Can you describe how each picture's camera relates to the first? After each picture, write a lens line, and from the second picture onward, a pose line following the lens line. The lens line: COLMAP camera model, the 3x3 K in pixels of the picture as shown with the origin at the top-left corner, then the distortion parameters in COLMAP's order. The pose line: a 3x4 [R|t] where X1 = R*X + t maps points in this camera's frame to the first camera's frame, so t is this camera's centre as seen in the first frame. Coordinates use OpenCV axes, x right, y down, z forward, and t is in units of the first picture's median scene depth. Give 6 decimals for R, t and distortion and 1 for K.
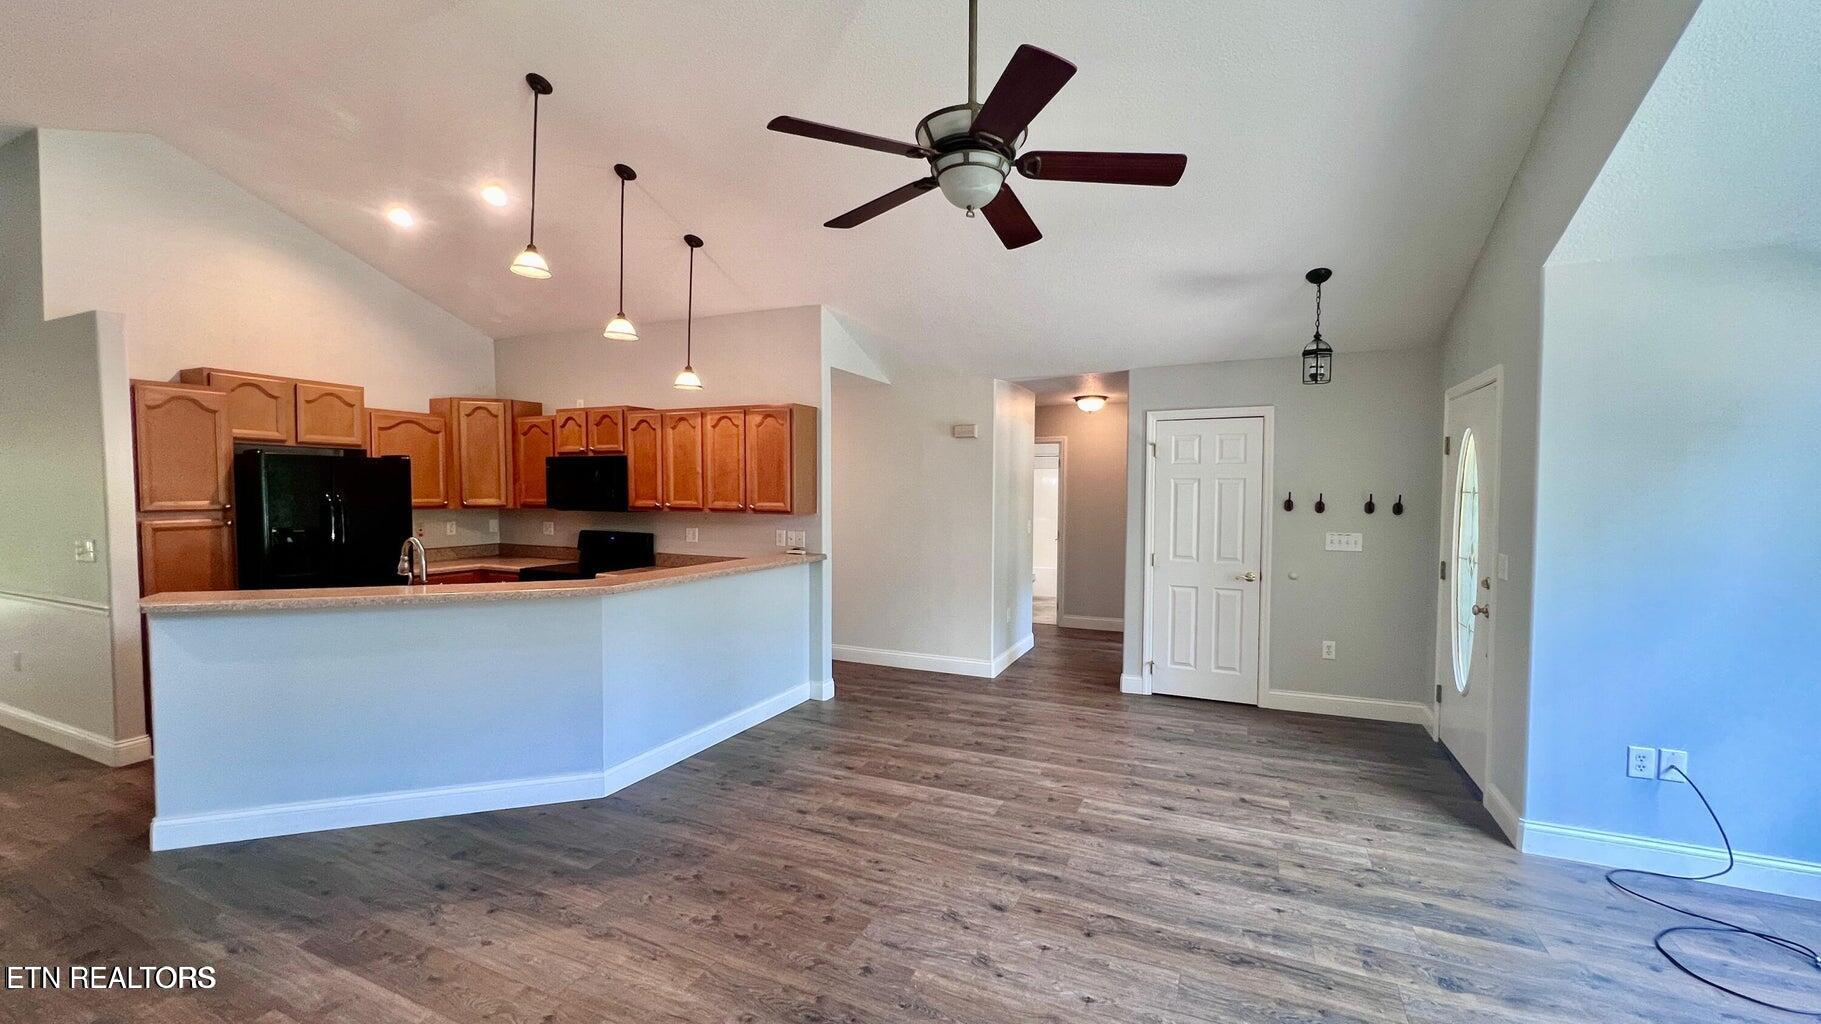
lens RADIAL K [[725.8, 0, 909.9], [0, 725.8, 518.6], [0, 0, 1]] dist [-0.002204, 0.000494]
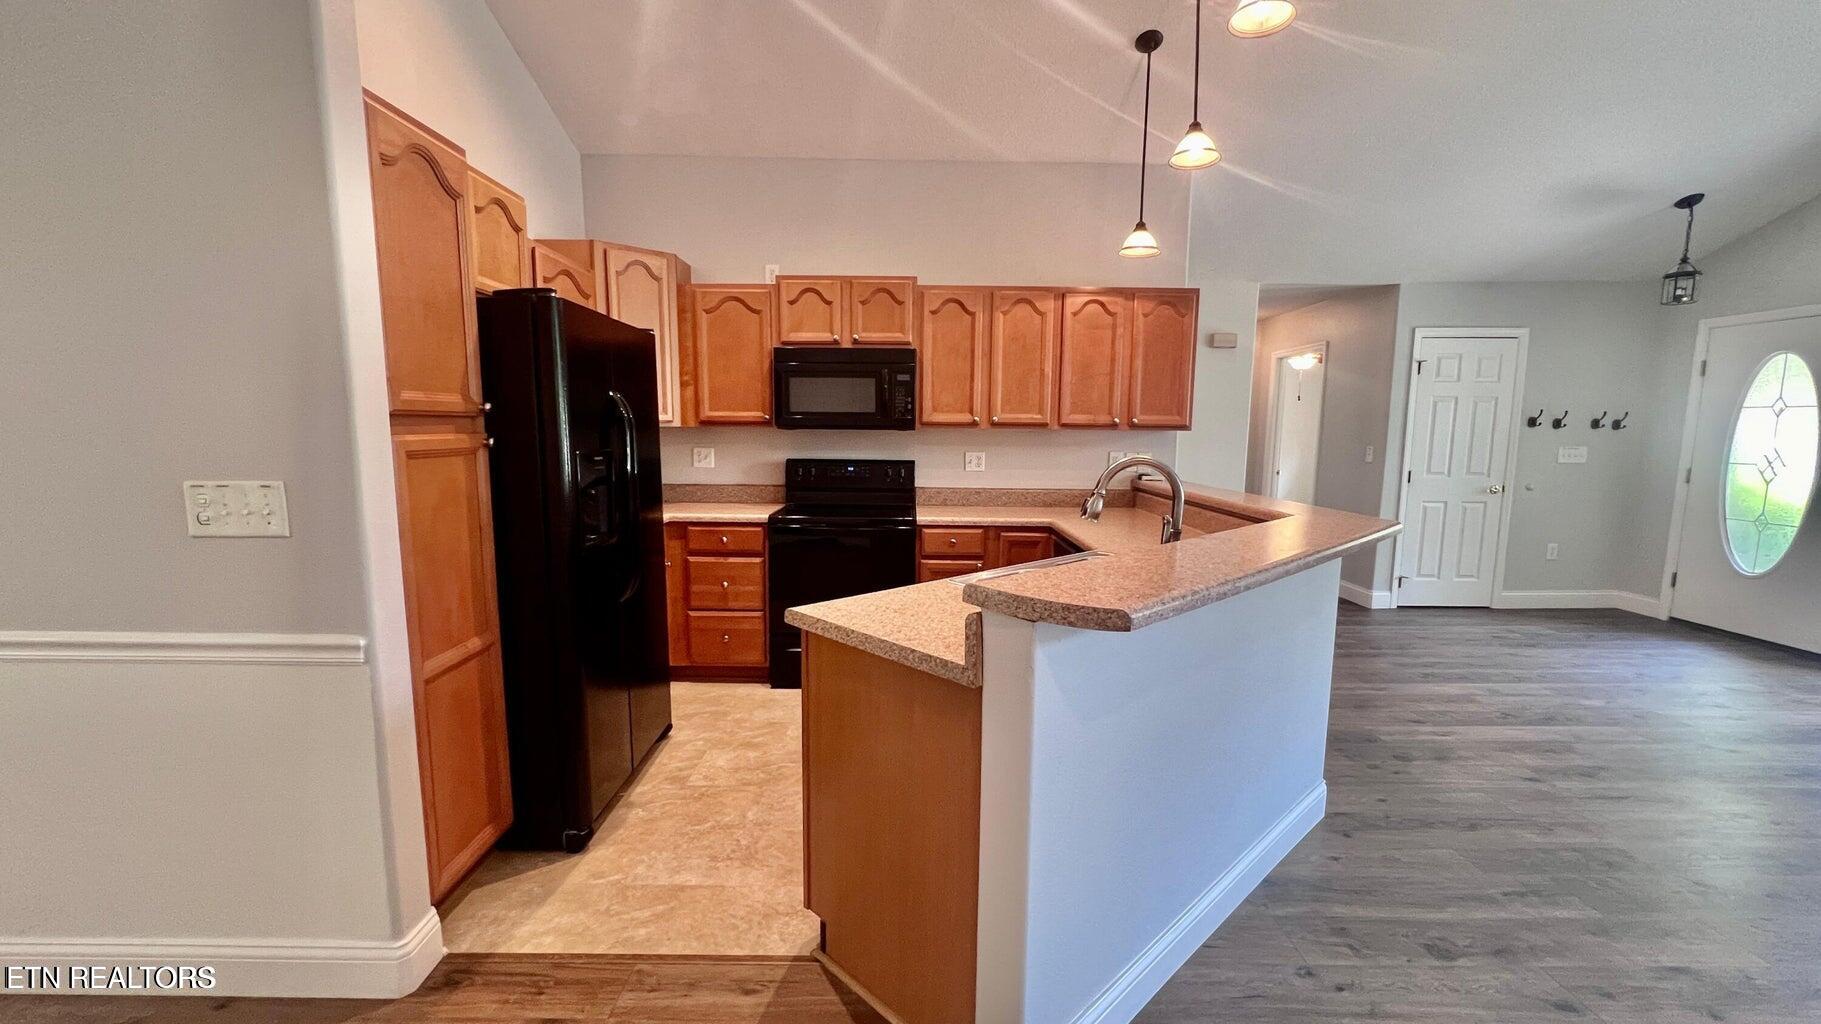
lens RADIAL K [[725.8, 0, 909.9], [0, 725.8, 518.1], [0, 0, 1]] dist [-0.002204, 0.000494]
pose [[0.909725, -0.049833, 0.412210, -0.838840], [0.014211, 0.995927, 0.089036, 0.016176], [-0.414968, -0.075140, 0.906728, 0.422533]]
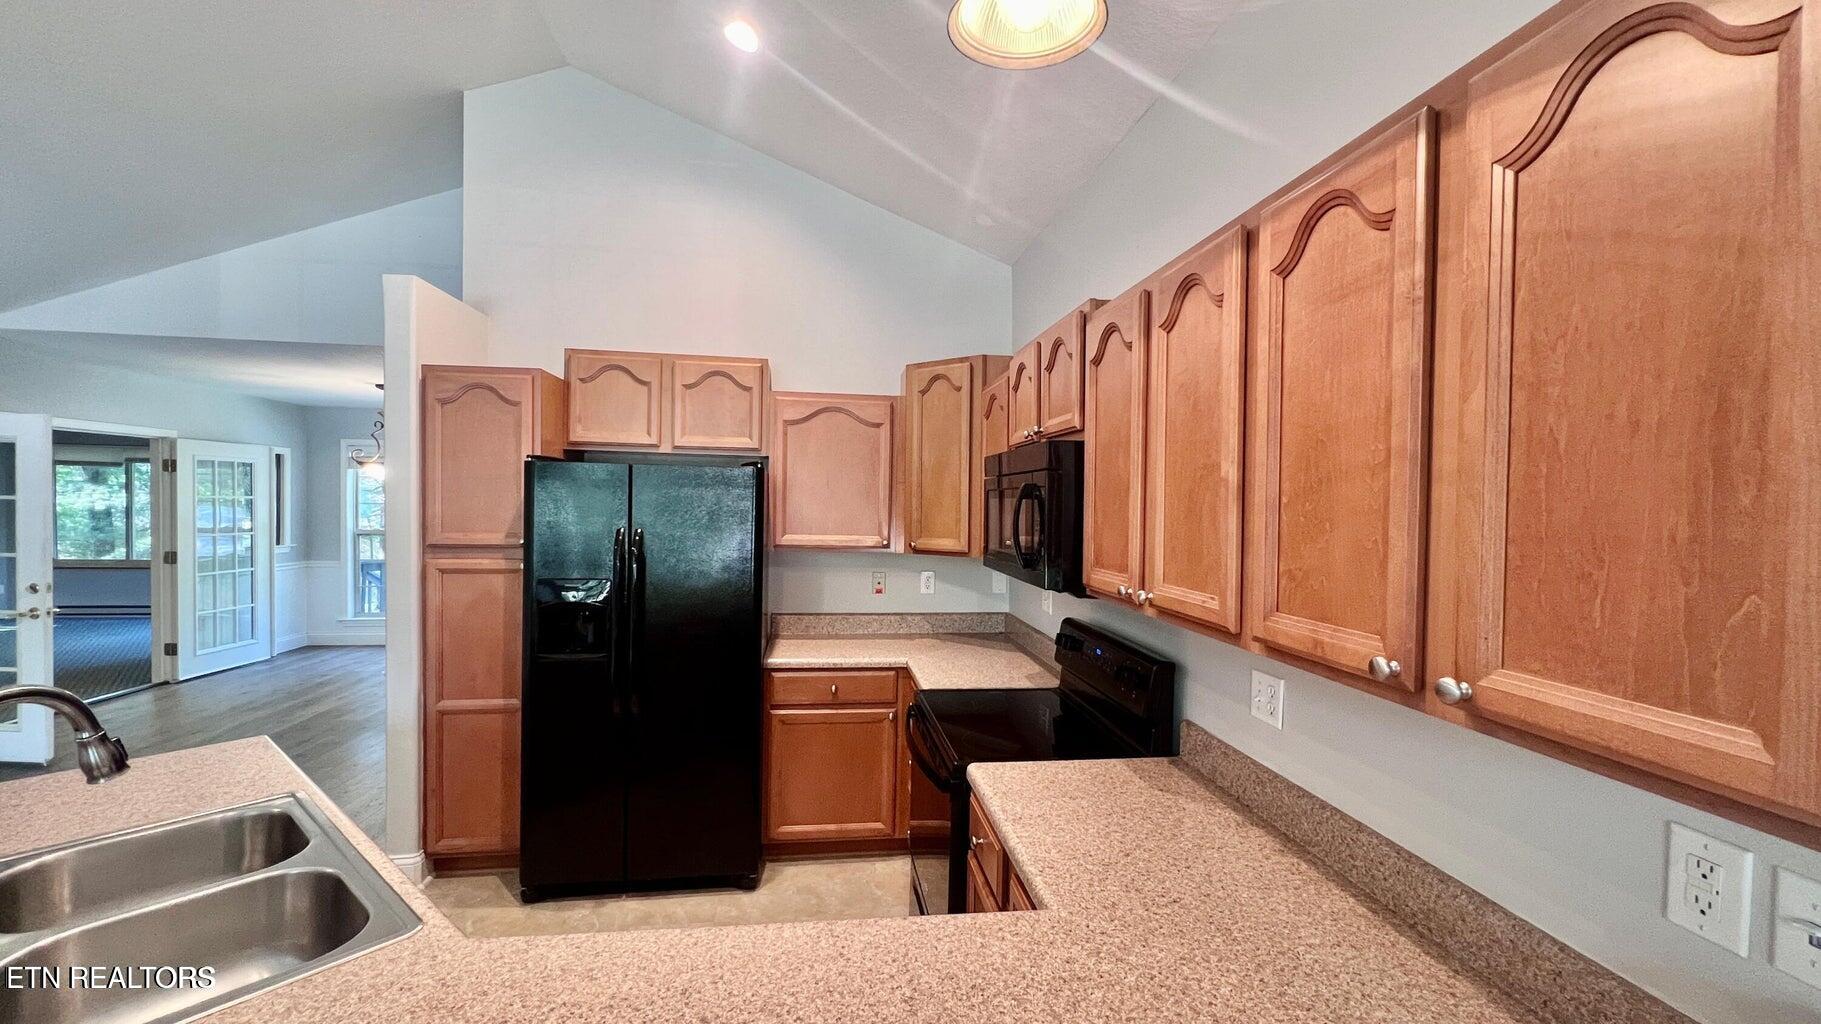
lens RADIAL K [[725.8, 0, 911.6], [0, 725.8, 517.4], [0, 0, 1]] dist [-0.002204, 0.000494]
pose [[0.531441, 0.022139, -0.846806, -0.161737], [-0.051504, 0.998653, -0.006215, -0.051215], [0.845528, 0.046917, 0.531866, 0.892689]]
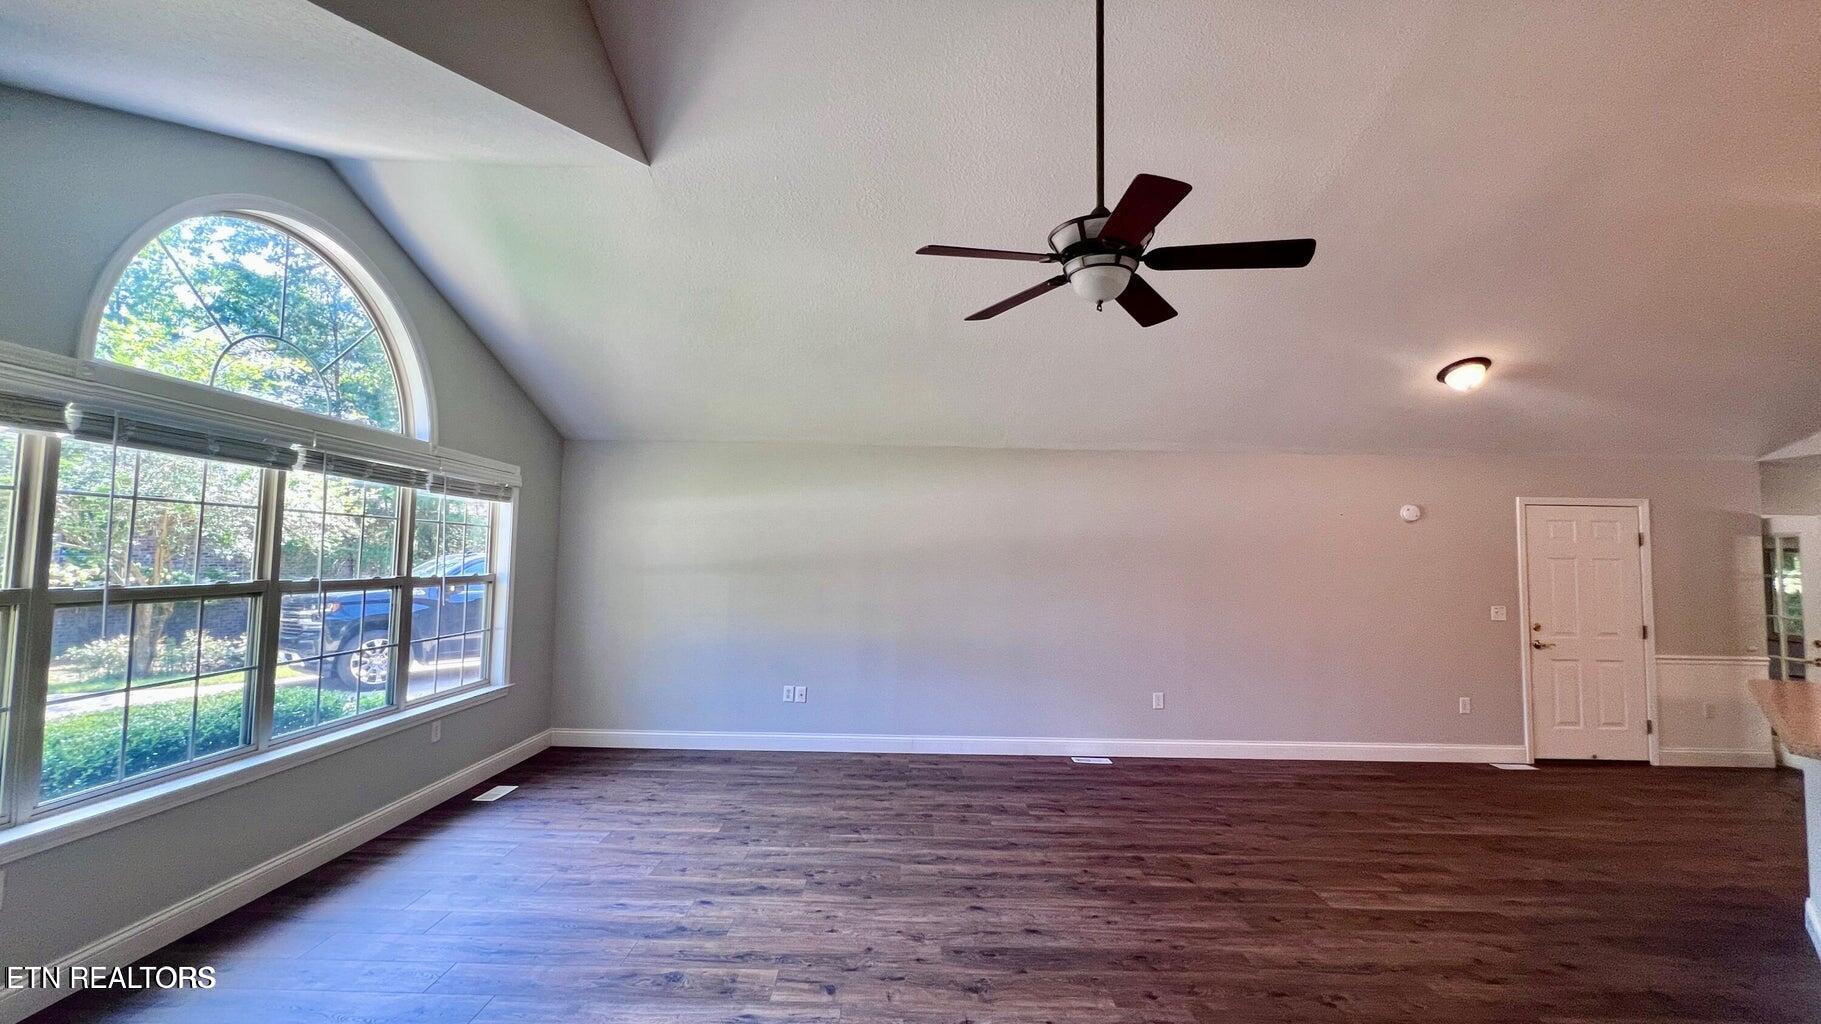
lens RADIAL K [[725.8, 0, 912.1], [0, 725.8, 516.0], [0, 0, 1]] dist [-0.002204, 0.000494]
pose [[-0.909323, -0.046804, -0.413451, 0.384133], [-0.040800, 0.998895, -0.023346, -0.037117], [0.414086, -0.004360, -0.910227, 0.930558]]
